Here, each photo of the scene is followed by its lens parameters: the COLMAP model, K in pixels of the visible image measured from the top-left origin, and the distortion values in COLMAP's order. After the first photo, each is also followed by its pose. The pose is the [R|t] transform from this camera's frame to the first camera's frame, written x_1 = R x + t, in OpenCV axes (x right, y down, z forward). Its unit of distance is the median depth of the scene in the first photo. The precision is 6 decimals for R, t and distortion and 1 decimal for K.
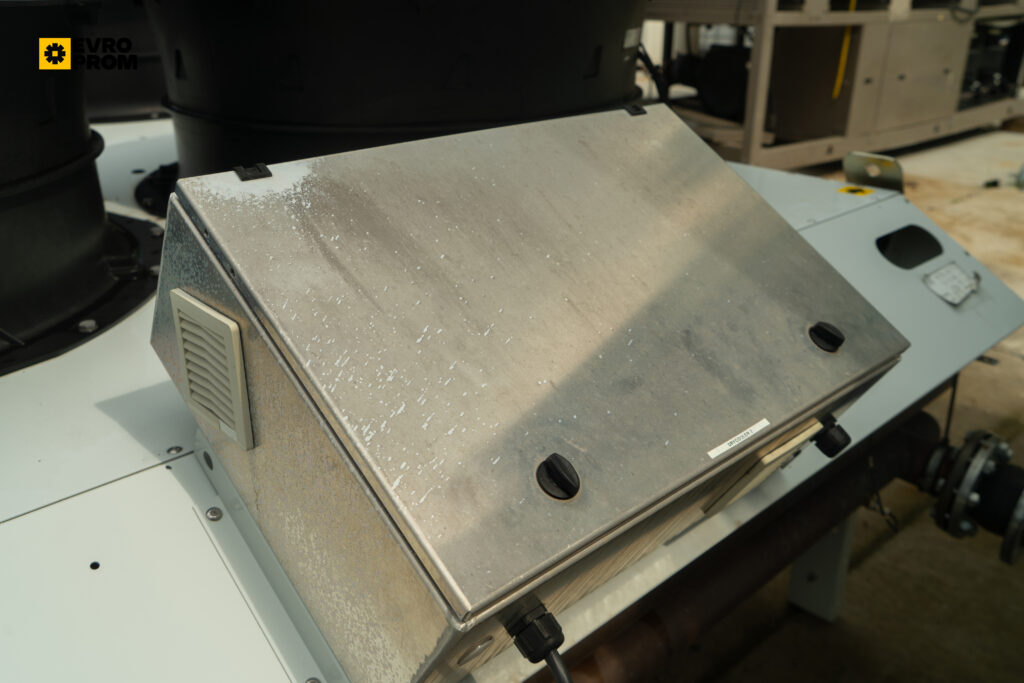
lens RADIAL K [[853.8, 0, 513.3], [0, 853.8, 343.9], [0, 0, 1]] dist [0.007803, 0.007028]
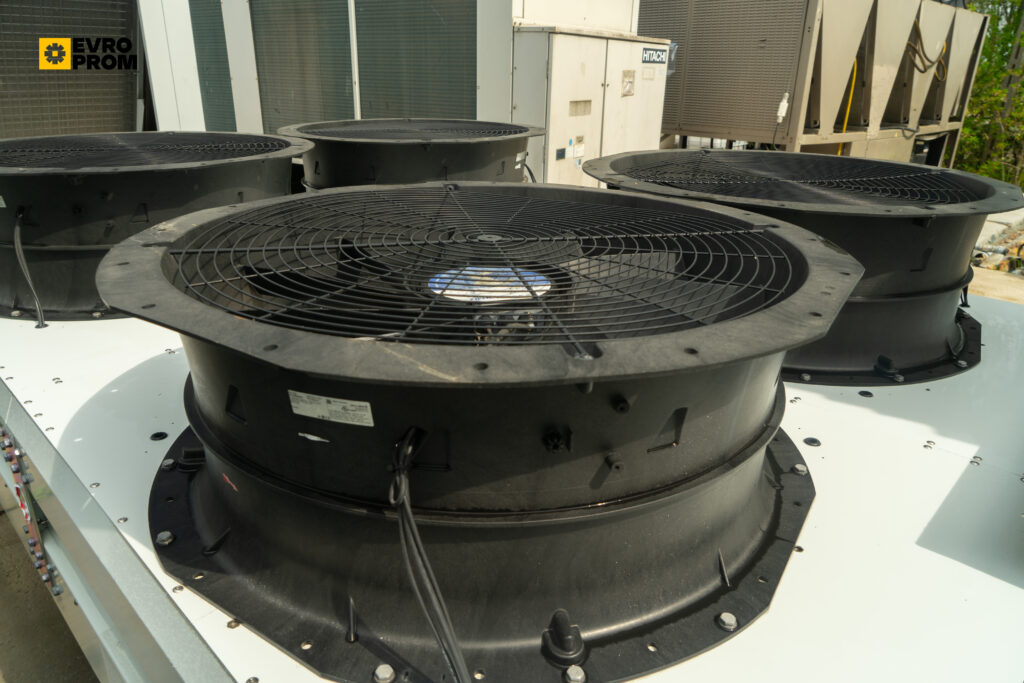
lens RADIAL K [[684.9, 0, 509.6], [0, 684.9, 335.8], [0, 0, 1]] dist [-0.020465, 0.008395]
pose [[0.998442, 0.002512, 0.055736, -0.629446], [-0.000650, 0.999442, -0.033389, -0.115978], [-0.055789, 0.033301, 0.997887, -0.074826]]
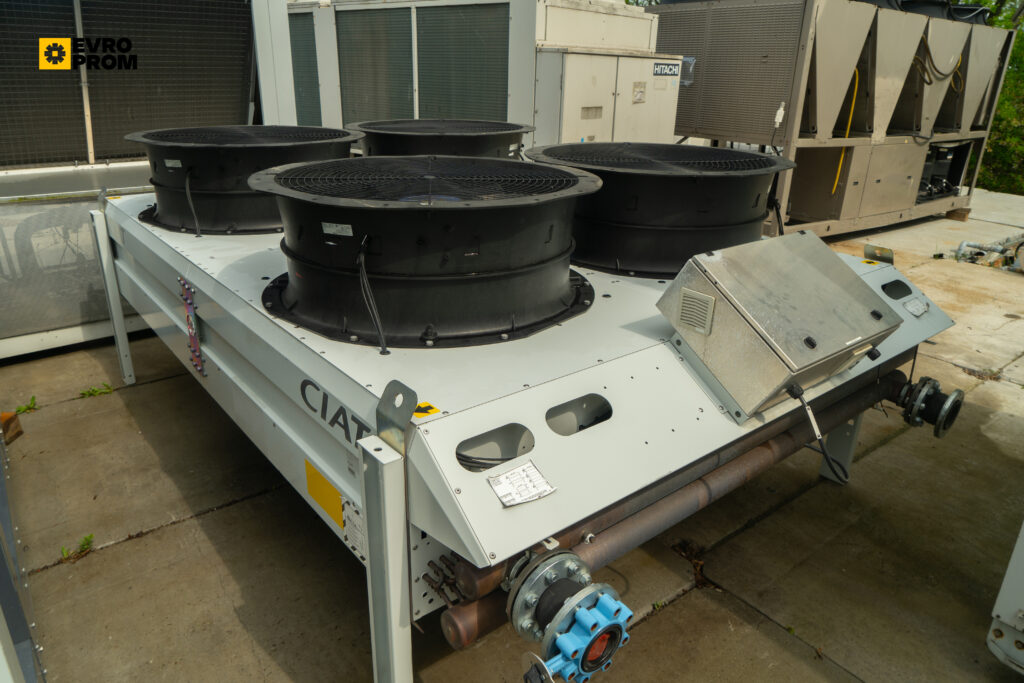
lens RADIAL K [[684.9, 0, 510.9], [0, 684.9, 342.1], [0, 0, 1]] dist [-0.020465, 0.008395]
pose [[0.997484, 0.050146, -0.050115, -0.381651], [-0.051537, 0.998310, -0.026867, 0.105781], [0.048683, 0.029382, 0.998382, -0.699352]]
